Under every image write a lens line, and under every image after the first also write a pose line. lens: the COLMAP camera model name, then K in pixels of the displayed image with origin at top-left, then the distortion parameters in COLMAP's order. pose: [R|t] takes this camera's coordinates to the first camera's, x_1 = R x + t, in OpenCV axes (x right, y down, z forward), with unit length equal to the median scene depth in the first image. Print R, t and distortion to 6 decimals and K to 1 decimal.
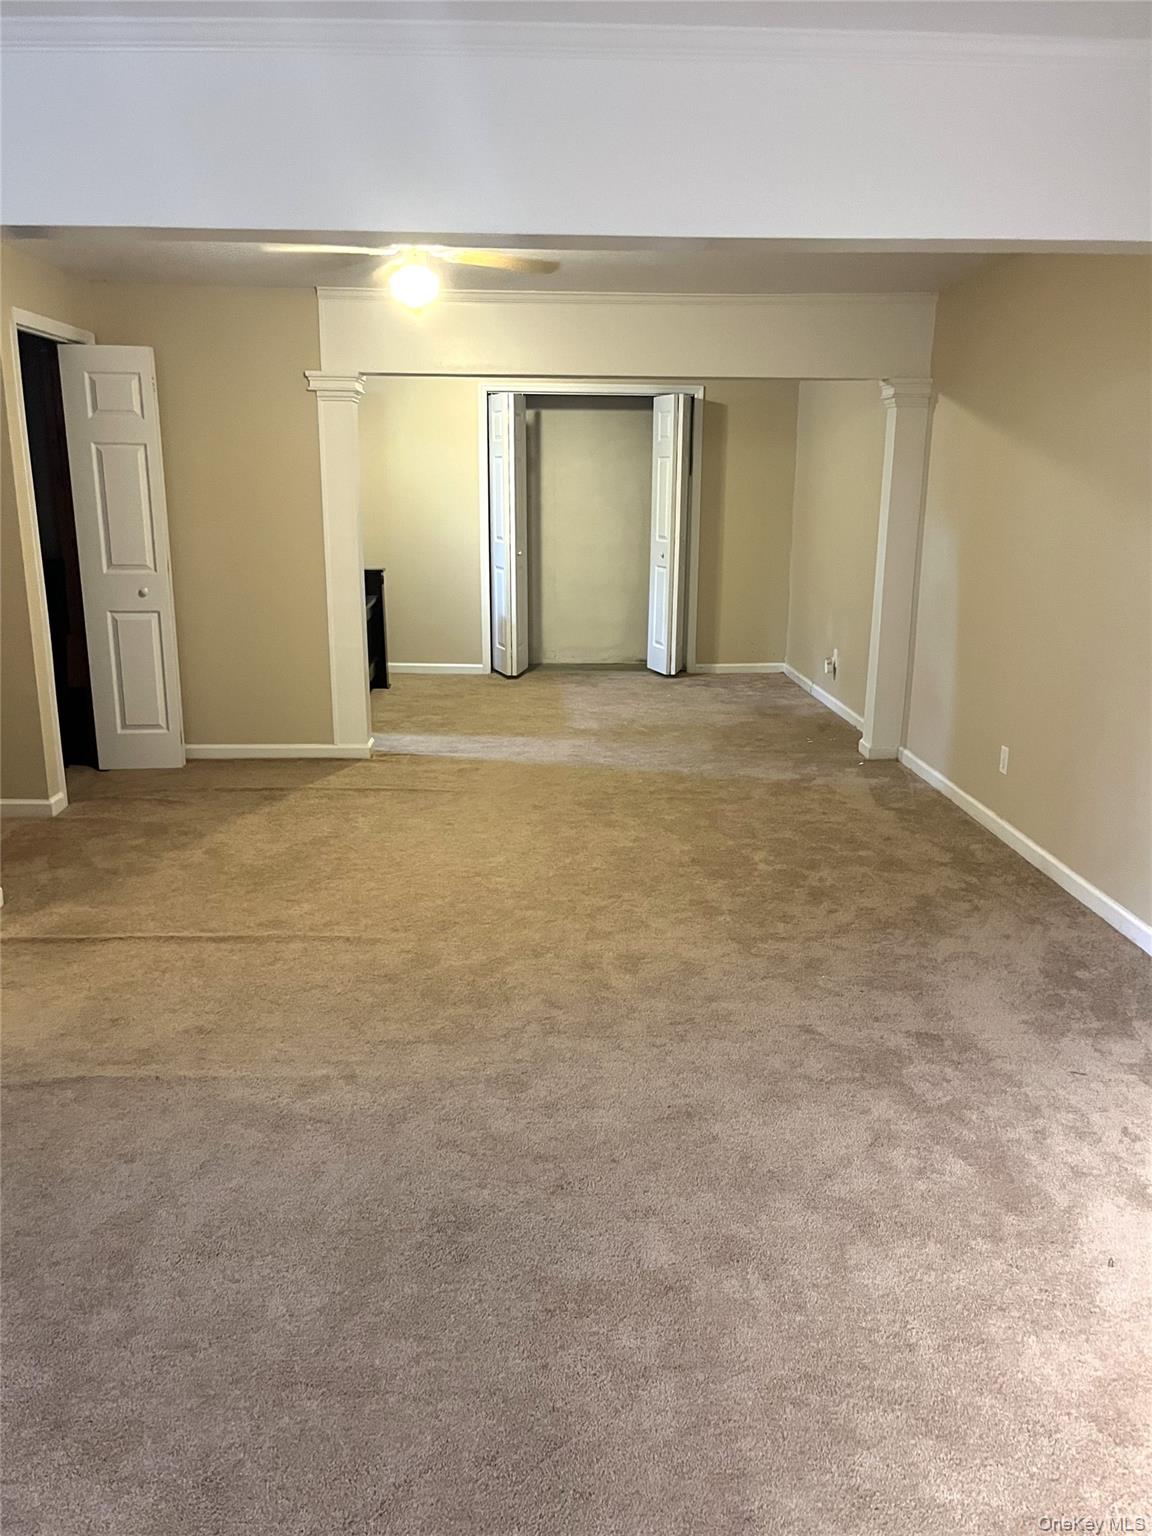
lens RADIAL K [[1196.0, 0, 576.0], [0, 1196.0, 768.0], [0, 0, 1]] dist [0.005503, 0.002564]
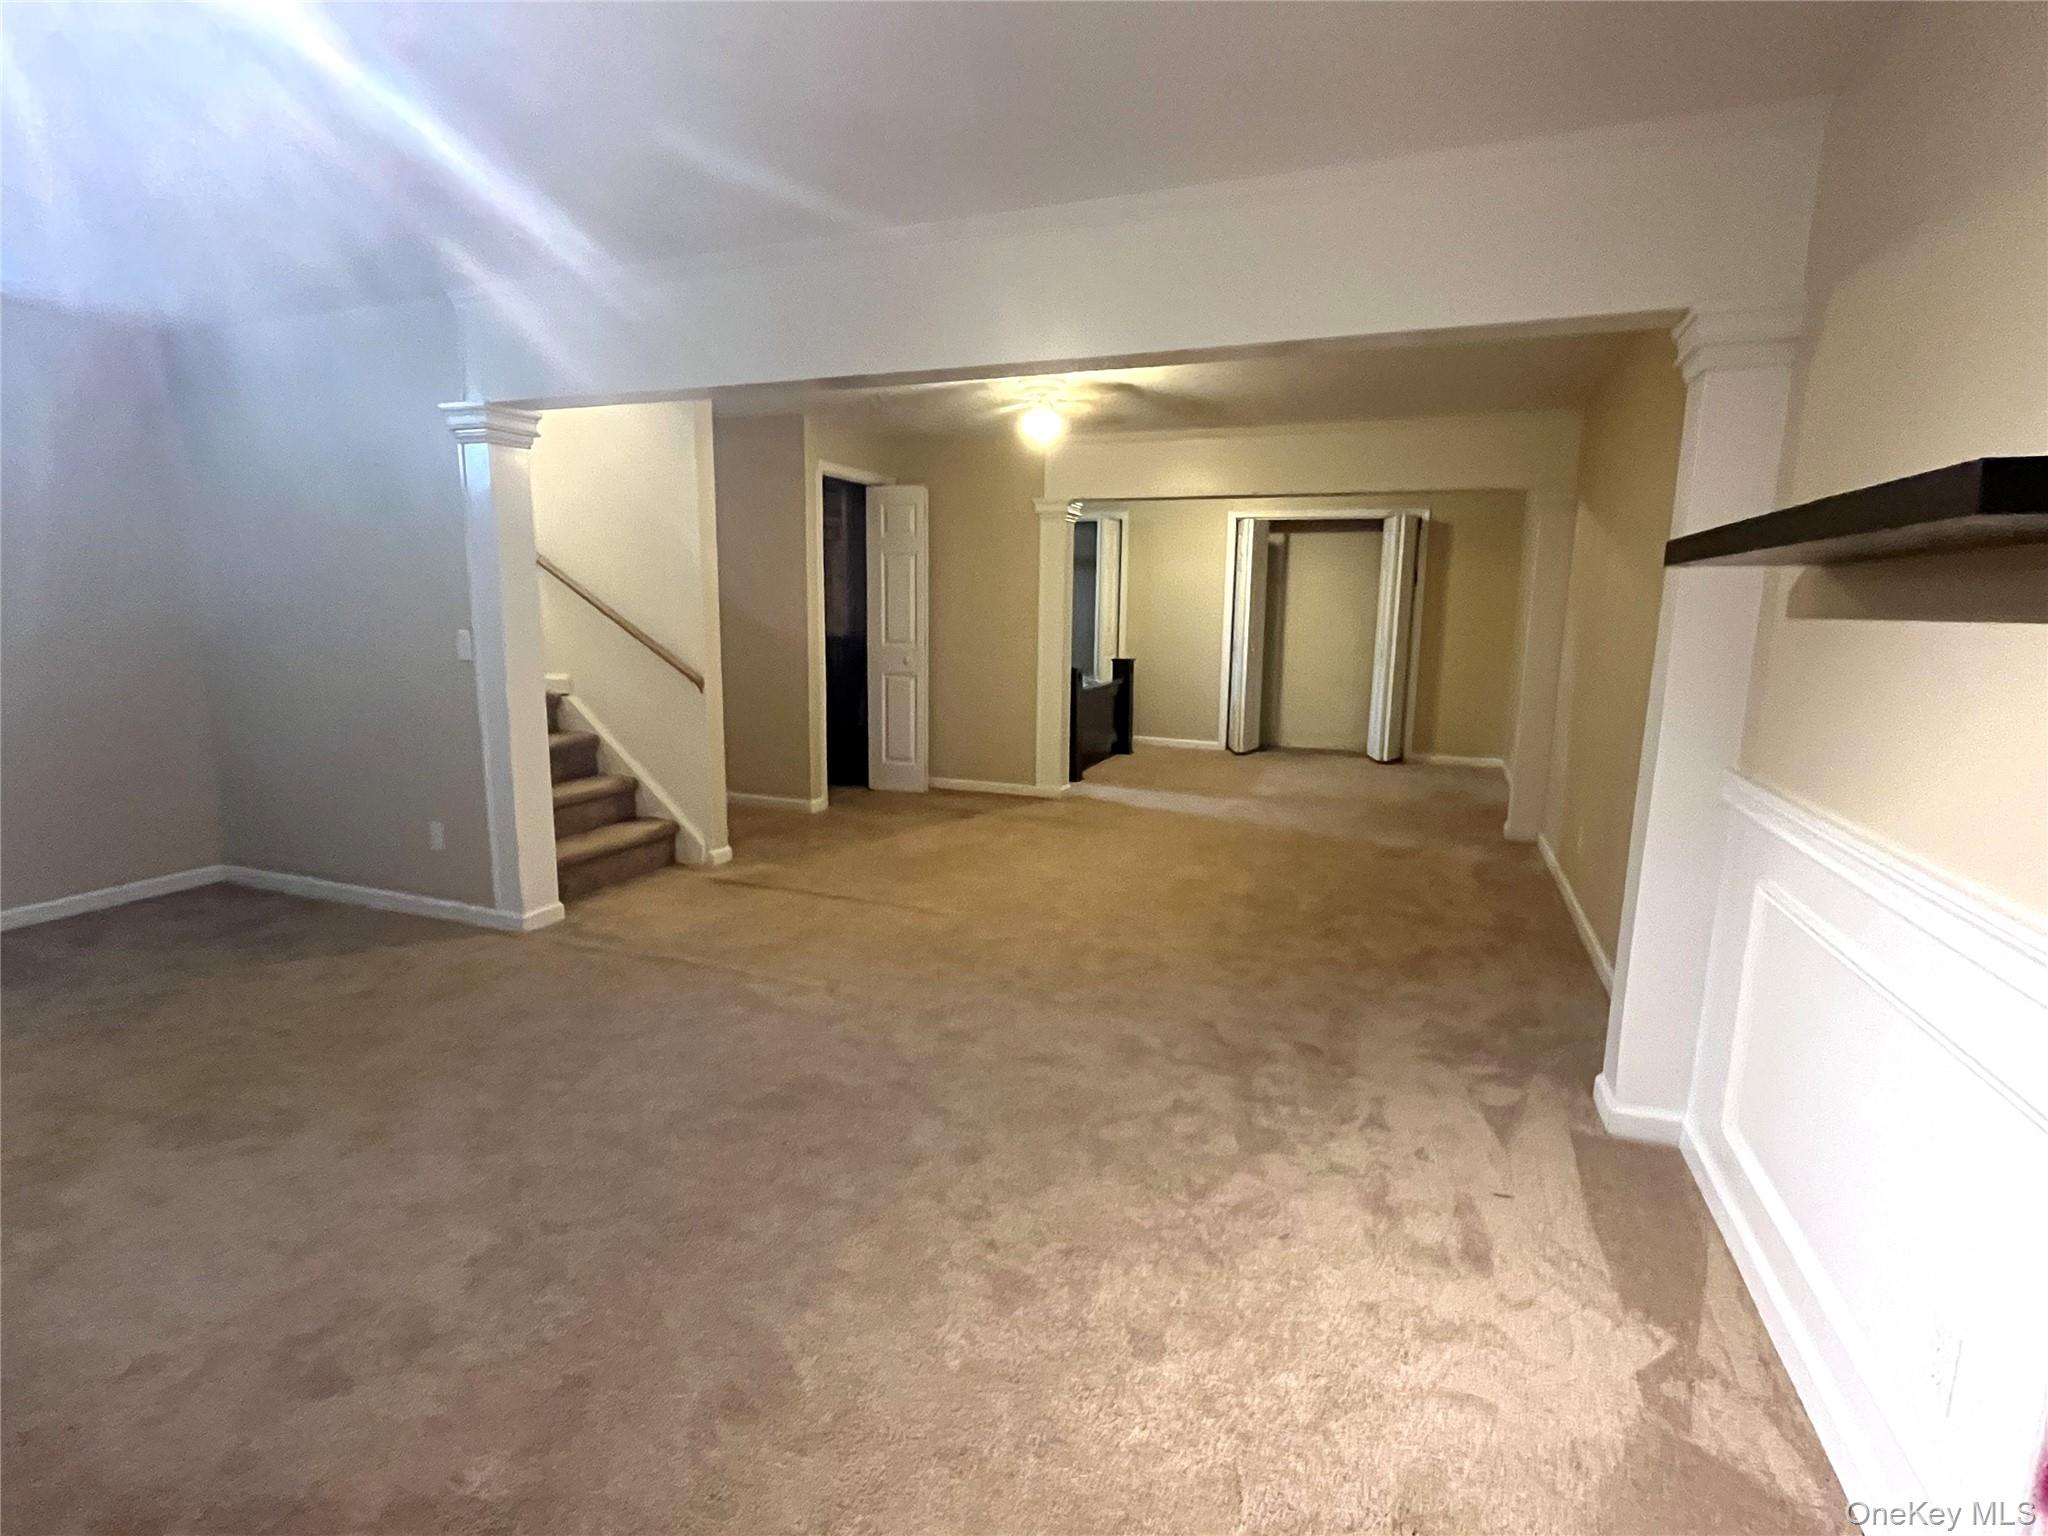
lens RADIAL K [[1000.2, 0, 1024.0], [0, 1000.2, 768.0], [0, 0, 1]] dist [-0.021194, 0.000102]
pose [[0.912836, 0.071438, -0.402028, 0.256723], [-0.103318, 0.992947, -0.058152, 0.030820], [0.395038, 0.094620, 0.913779, 0.019539]]
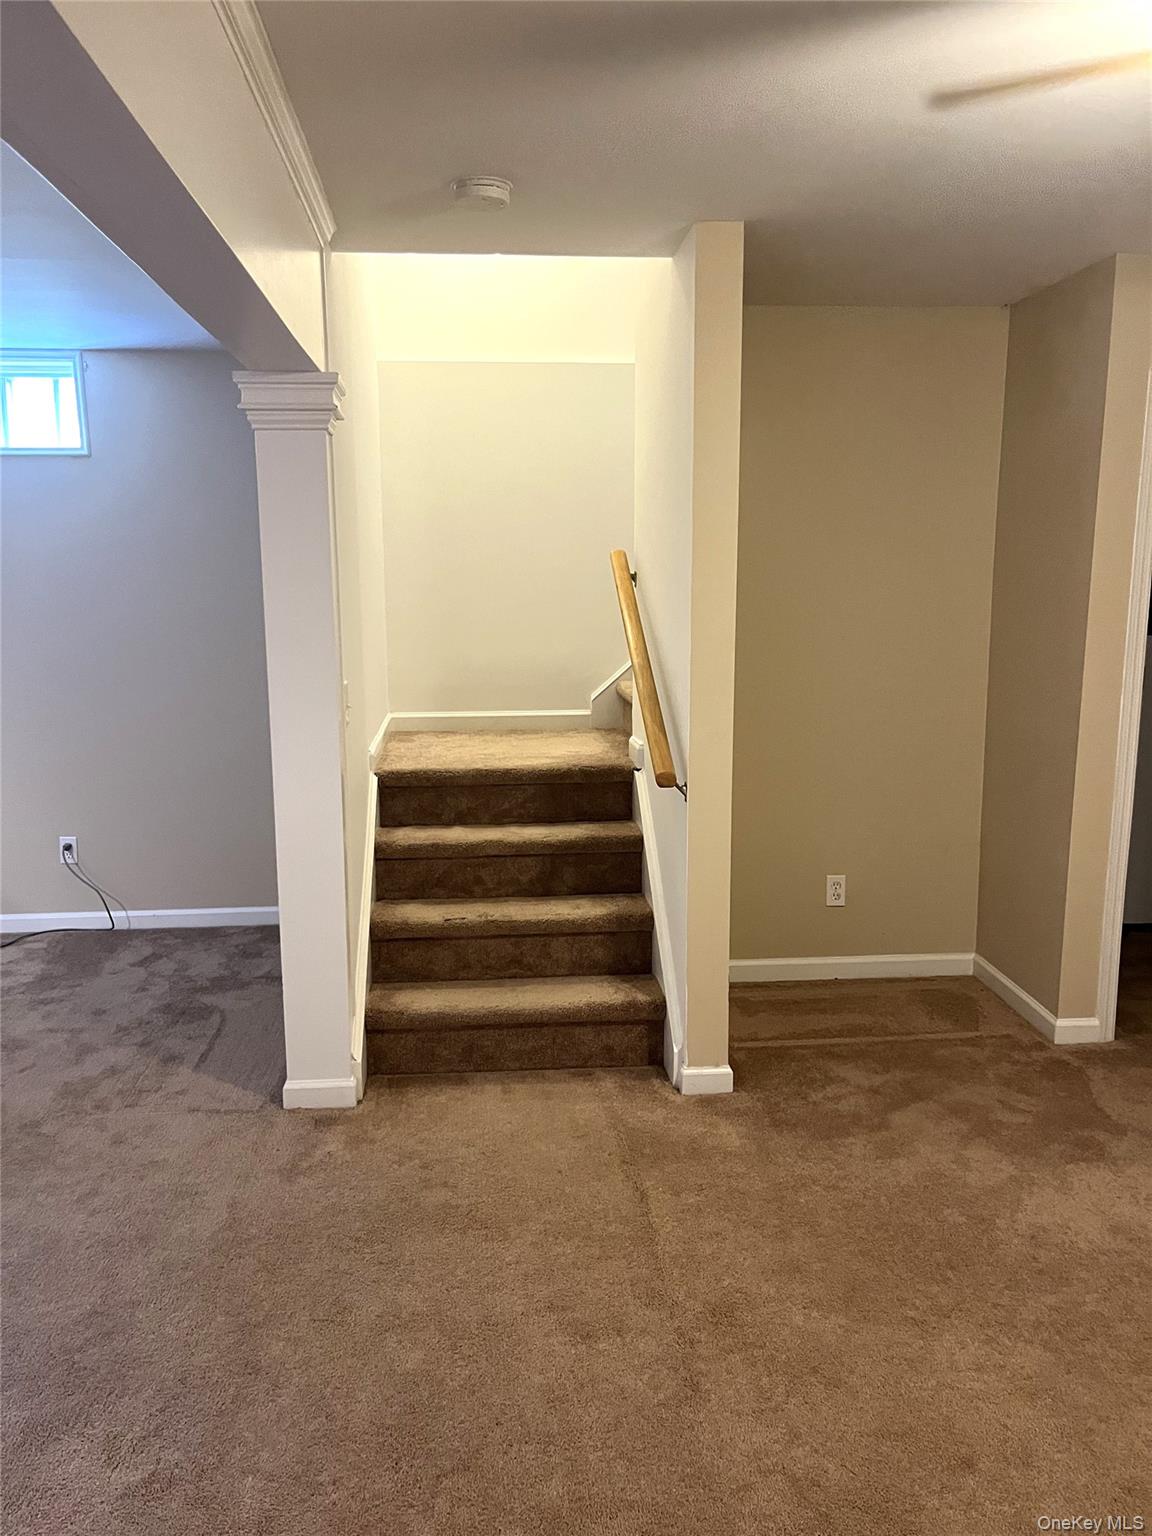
lens RADIAL K [[1196.0, 0, 576.0], [0, 1196.0, 768.0], [0, 0, 1]] dist [0.005503, 0.002564]
pose [[0.043547, 0.151162, -0.987549, 0.223415], [-0.236140, 0.962035, 0.136844, -0.144430], [0.970743, 0.227241, 0.077589, 0.627259]]
